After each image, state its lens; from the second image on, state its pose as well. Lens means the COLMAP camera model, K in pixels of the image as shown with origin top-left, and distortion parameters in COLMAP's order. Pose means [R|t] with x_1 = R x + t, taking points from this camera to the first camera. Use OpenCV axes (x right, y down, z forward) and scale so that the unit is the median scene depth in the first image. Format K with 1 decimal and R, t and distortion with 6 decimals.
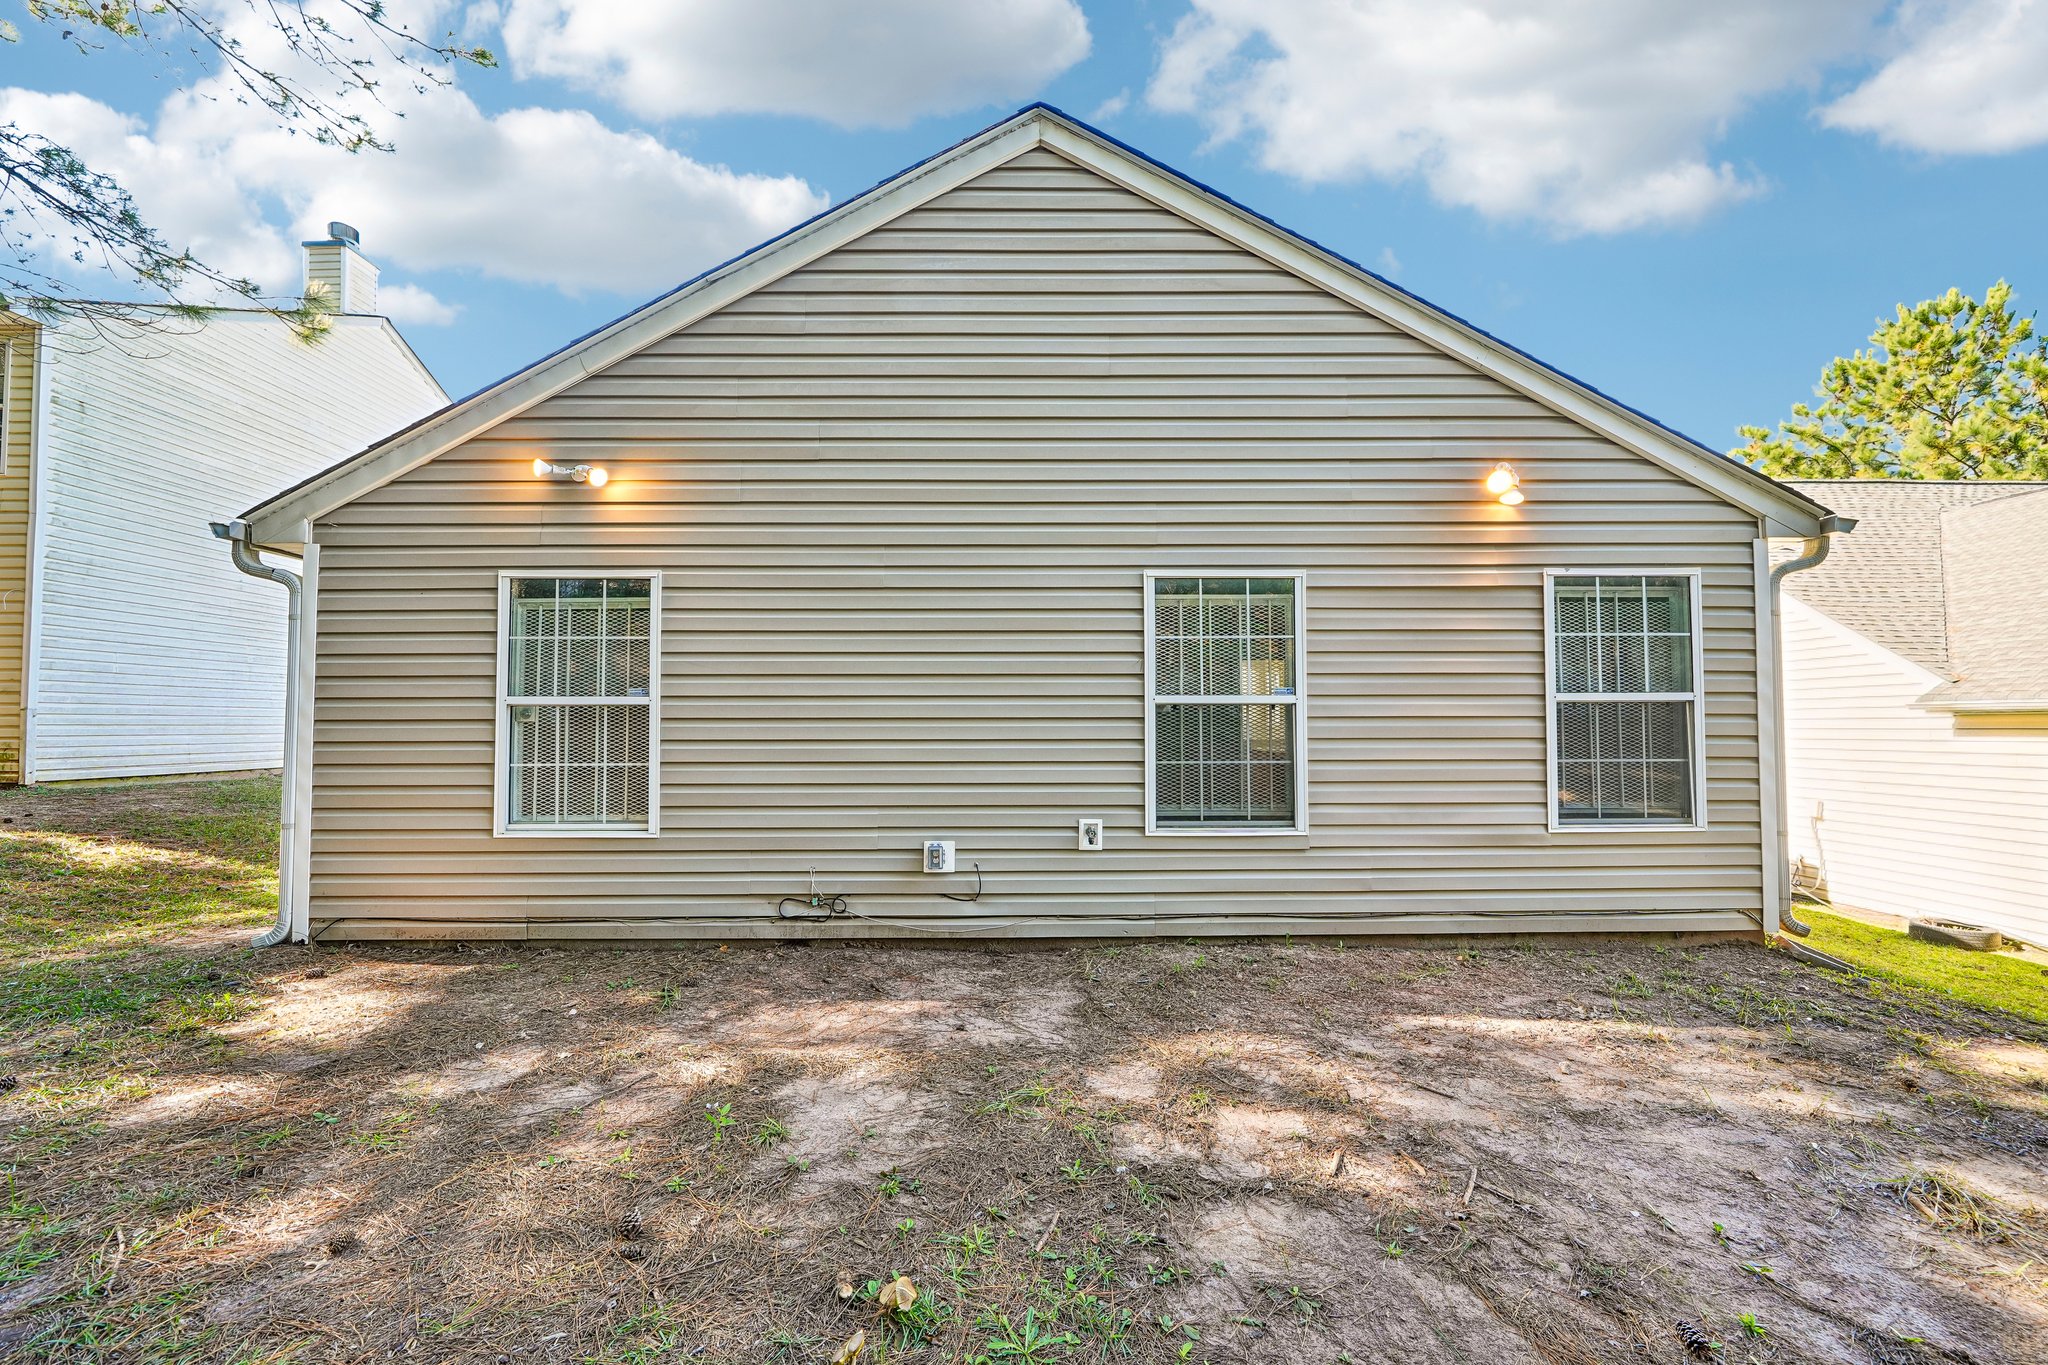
lens RADIAL K [[769.0, 0, 1026.8], [0, 769.0, 704.4], [0, 0, 1]] dist [-0.001784, -0.000109]
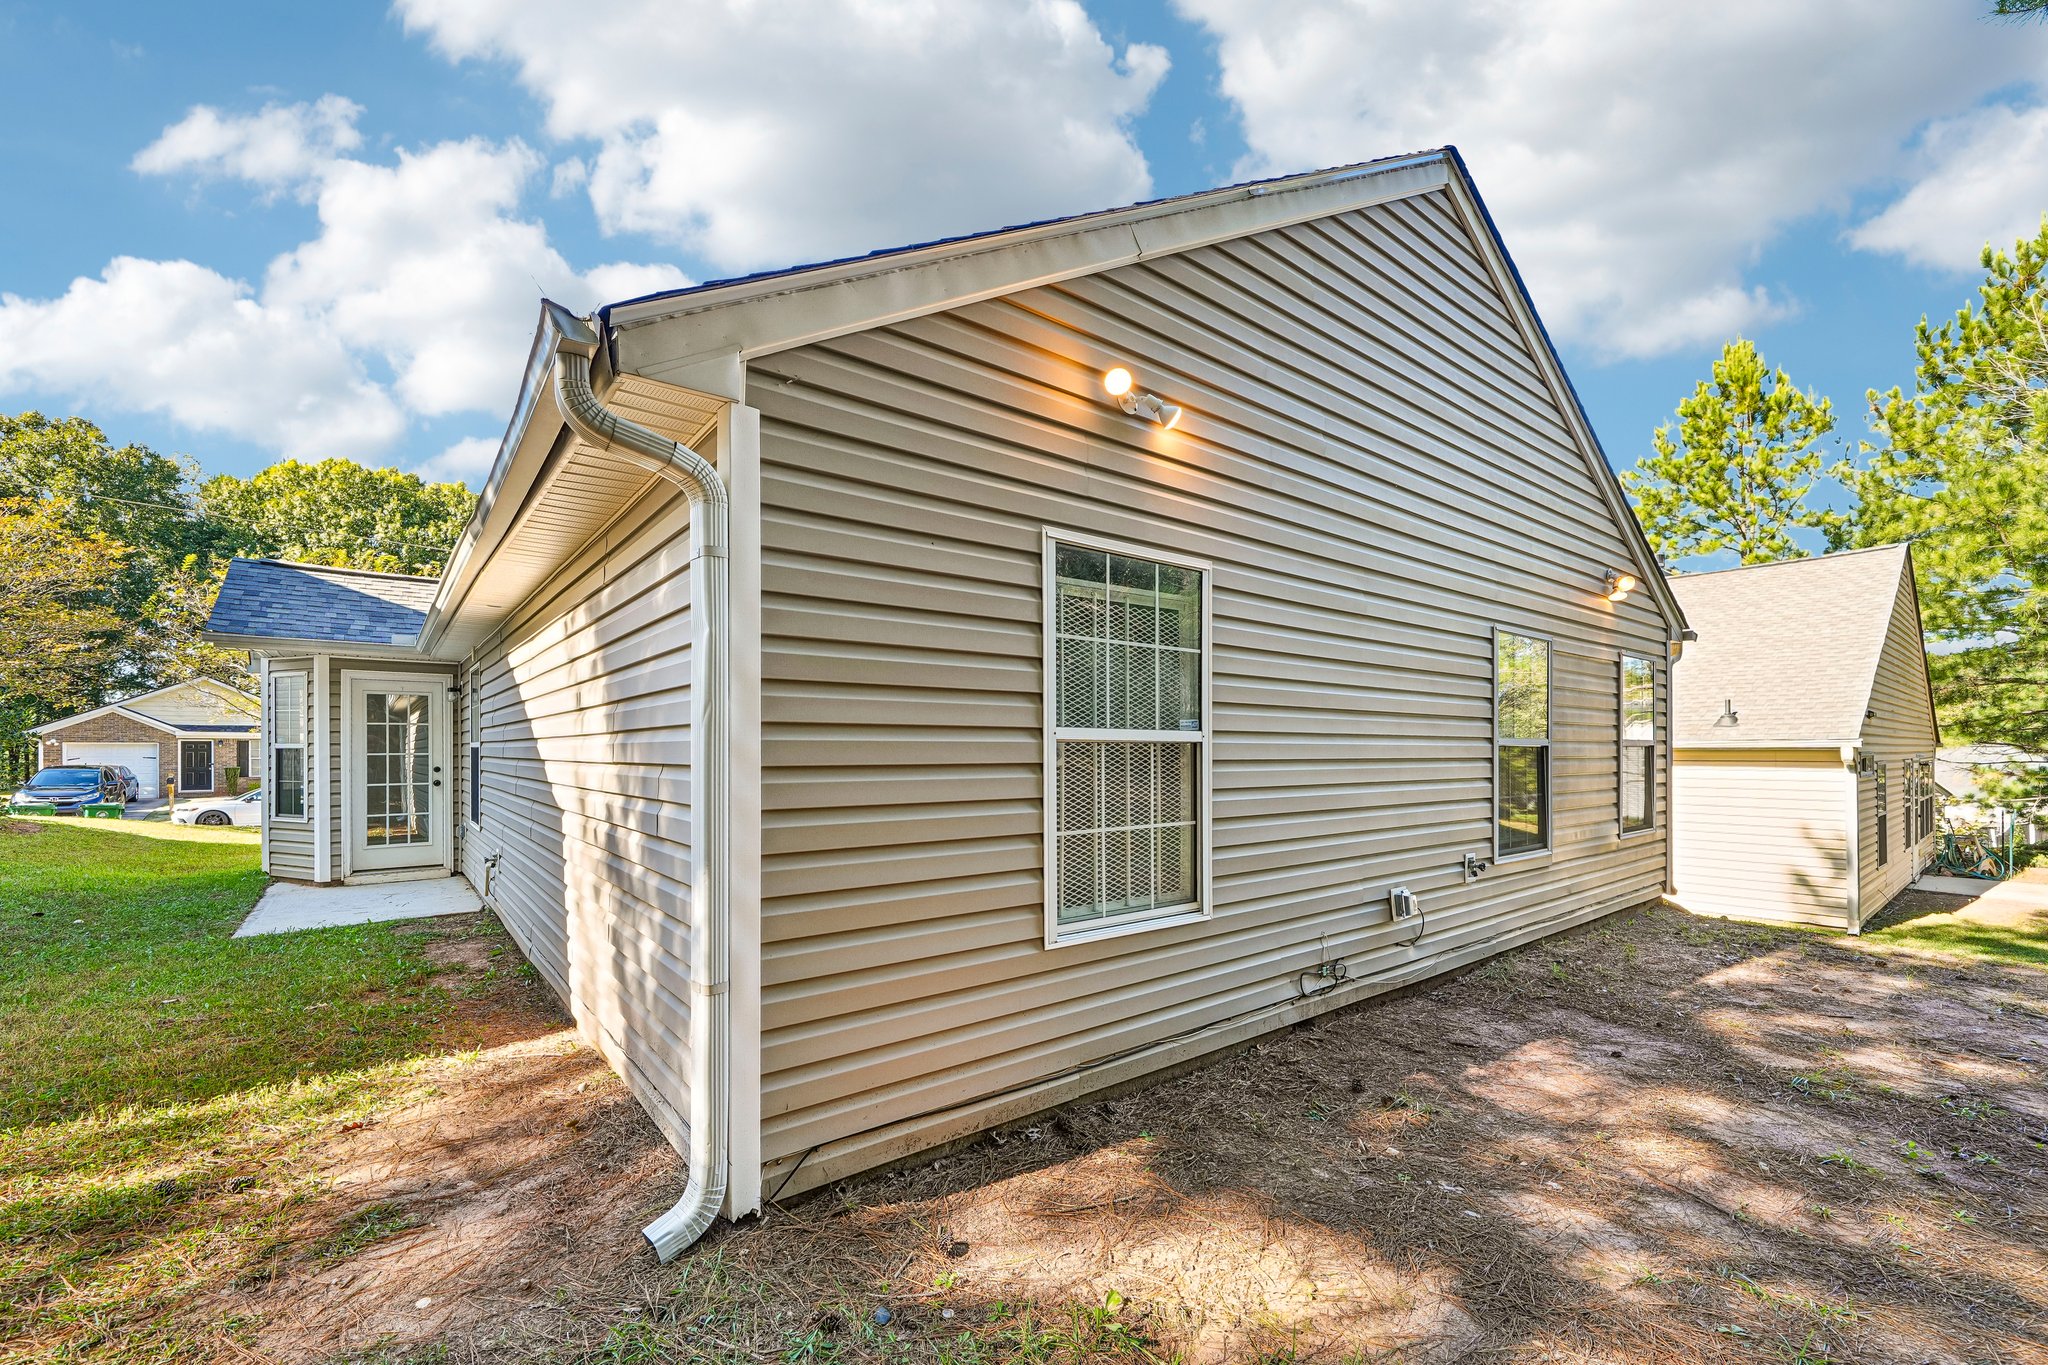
lens RADIAL K [[836.7, 0, 1043.1], [0, 836.7, 745.5], [0, 0, 1]] dist [0.000400, 0.000206]
pose [[0.788172, 0.007838, 0.615406, -1.104194], [-0.023142, 0.999589, 0.016908, -0.006743], [-0.615020, -0.027568, 0.788029, 0.455810]]
